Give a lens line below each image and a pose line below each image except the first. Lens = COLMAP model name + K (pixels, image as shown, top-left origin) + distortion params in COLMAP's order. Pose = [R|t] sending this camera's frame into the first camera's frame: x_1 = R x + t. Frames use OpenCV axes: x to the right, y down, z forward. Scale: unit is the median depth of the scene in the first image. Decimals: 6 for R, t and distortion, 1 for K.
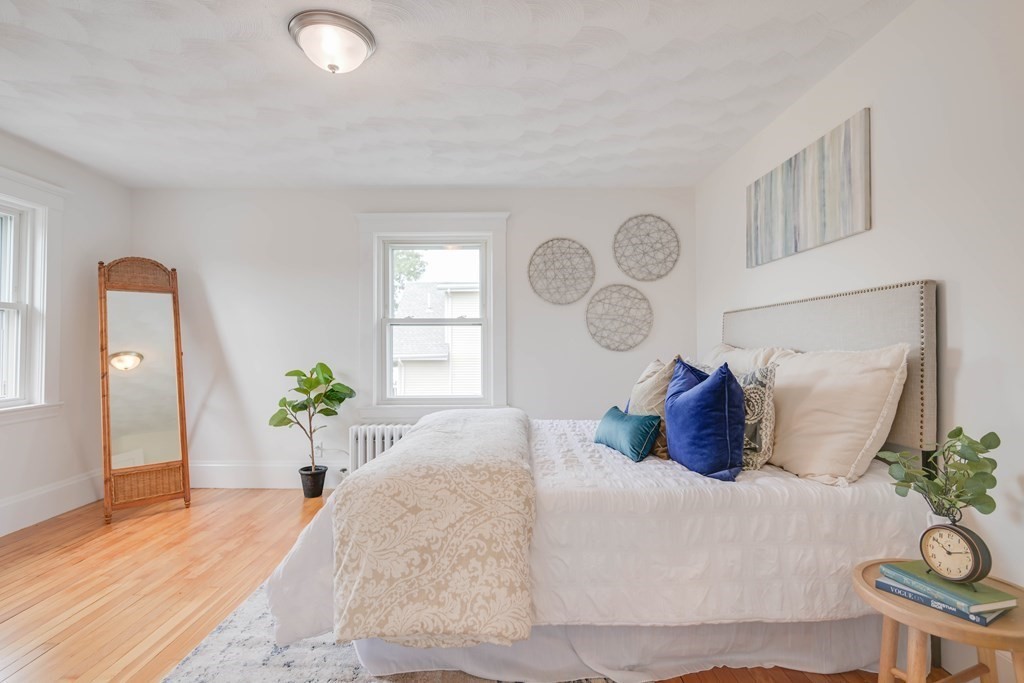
lens RADIAL K [[504.1, 0, 507.4], [0, 504.1, 339.3], [0, 0, 1]] dist [-0.003665, -0.000422]
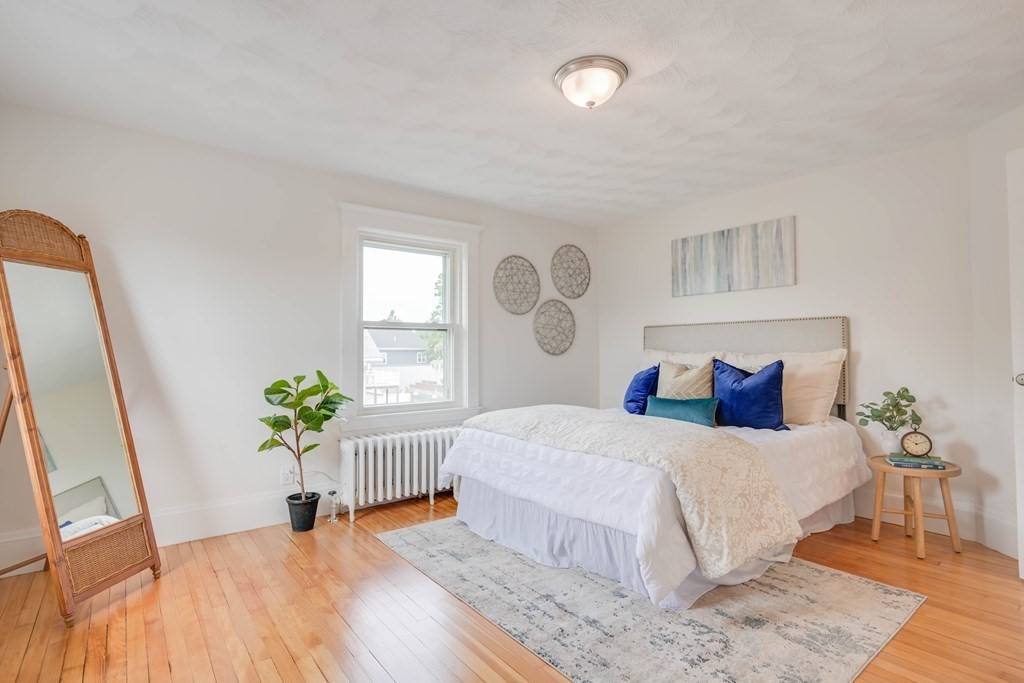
lens RADIAL K [[504.1, 0, 510.8], [0, 504.1, 340.9], [0, 0, 1]] dist [-0.003665, -0.000422]
pose [[0.787323, 0.012549, 0.616413, -0.634933], [-0.006794, 0.999909, -0.011678, 0.004281], [-0.616503, 0.005006, 0.787337, 0.121551]]
